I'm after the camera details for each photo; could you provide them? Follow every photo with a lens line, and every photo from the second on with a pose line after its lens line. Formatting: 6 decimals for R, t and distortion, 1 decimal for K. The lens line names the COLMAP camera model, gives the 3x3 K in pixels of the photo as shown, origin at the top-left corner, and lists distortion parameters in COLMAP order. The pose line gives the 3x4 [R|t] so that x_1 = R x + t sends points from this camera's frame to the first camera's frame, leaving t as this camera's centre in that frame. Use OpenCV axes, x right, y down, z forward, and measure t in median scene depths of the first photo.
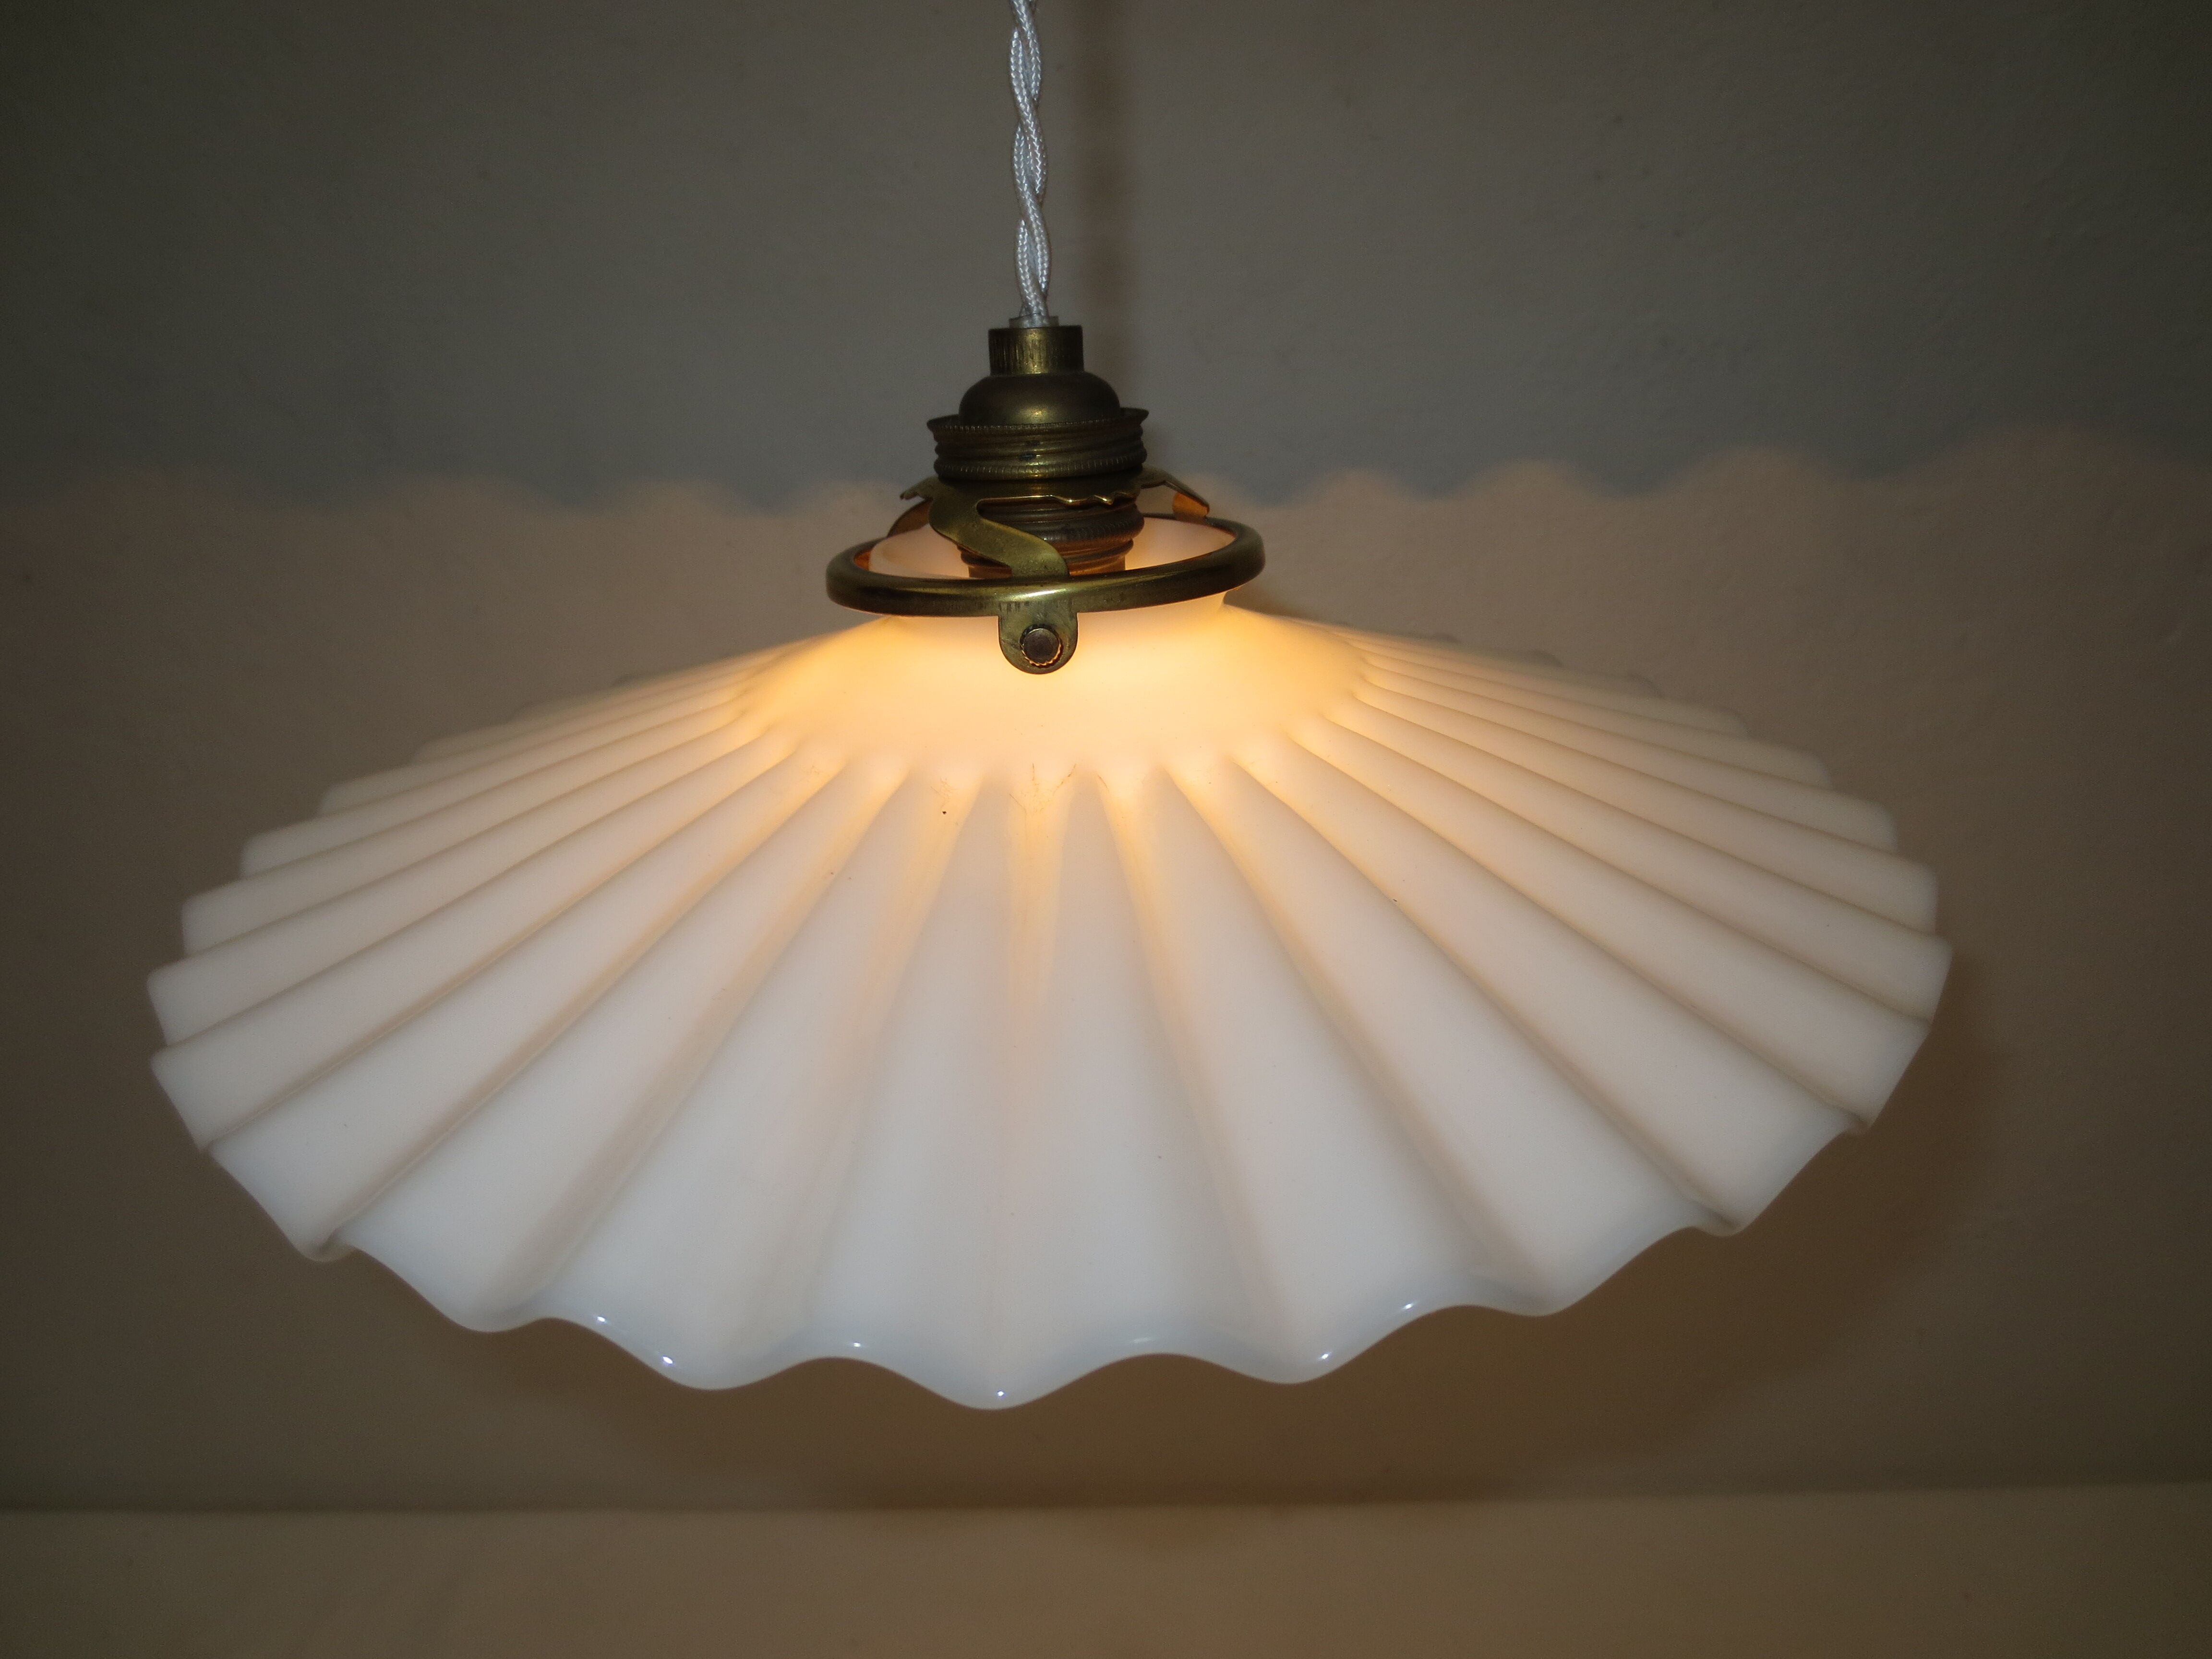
lens RADIAL K [[1566.7, 0, 1119.0], [0, 1566.7, 830.3], [0, 0, 1]] dist [-0.010781, -0.008558]
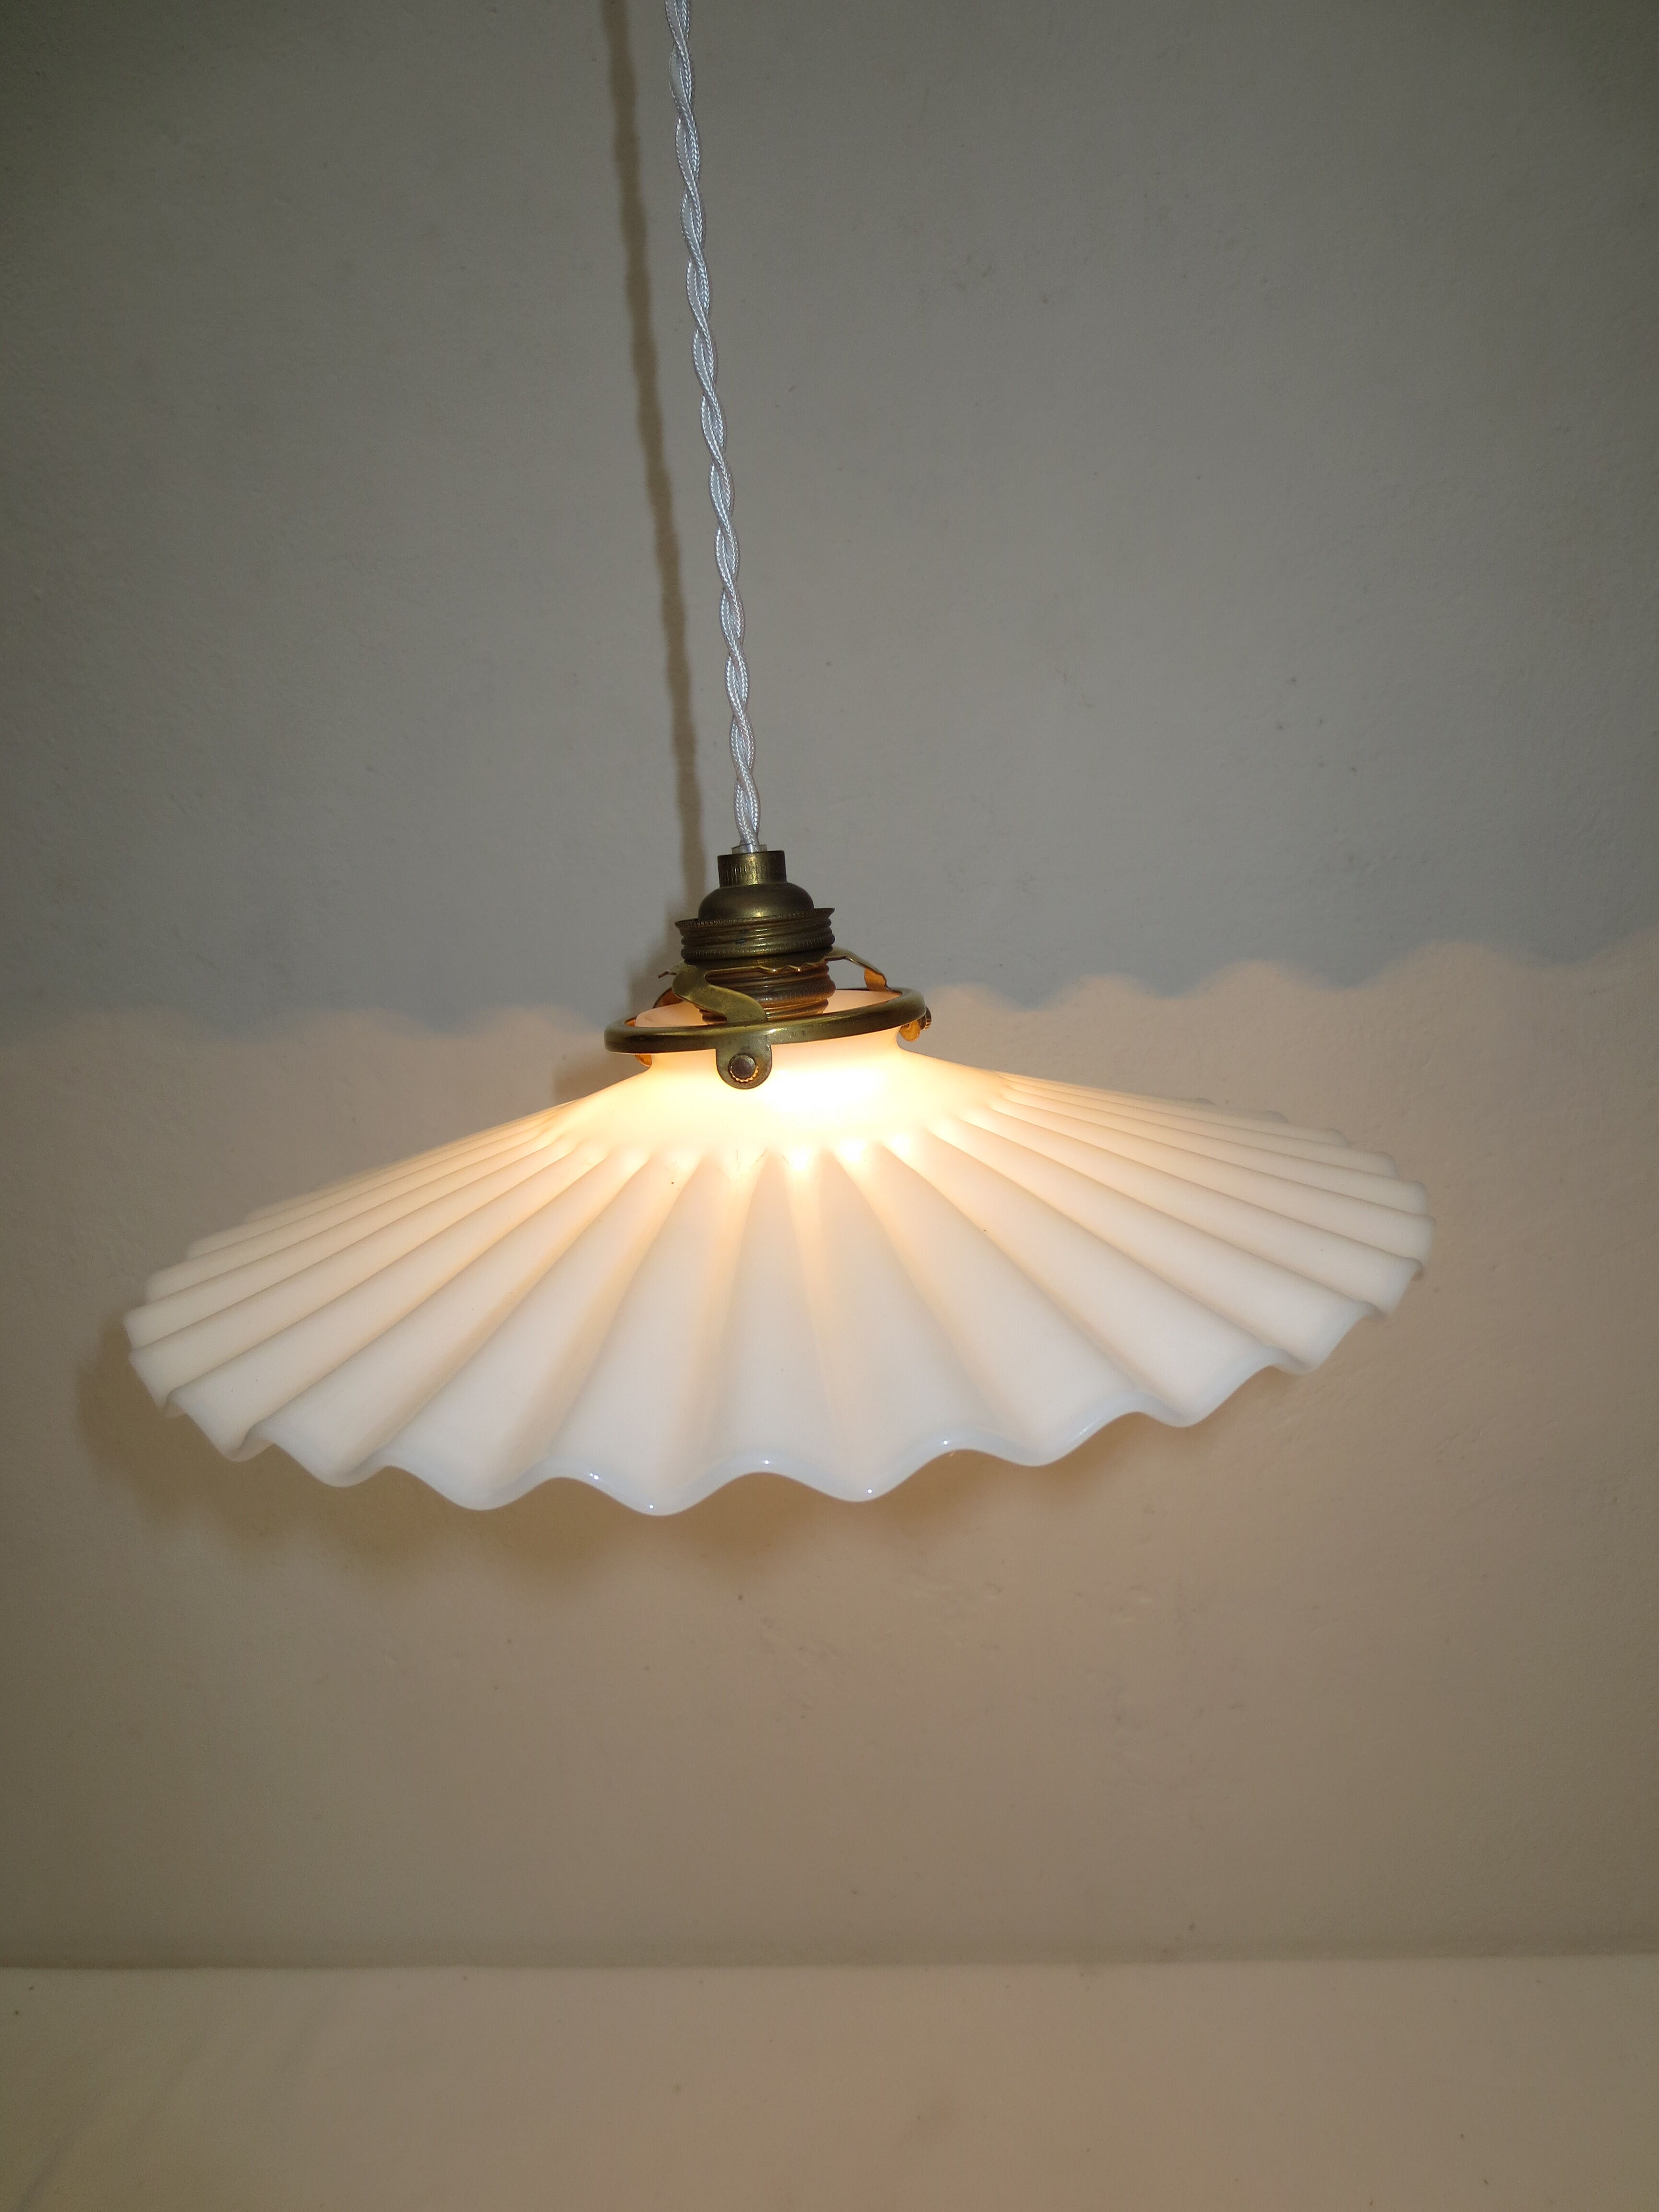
lens RADIAL K [[1566.7, 0, 836.8], [0, 1566.7, 1091.0], [0, 0, 1]] dist [-0.010781, -0.008558]
pose [[0.994755, -0.027812, -0.098430, 0.155673], [0.009754, 0.983731, -0.179382, 0.142688], [0.101818, 0.177481, 0.978843, -0.334666]]
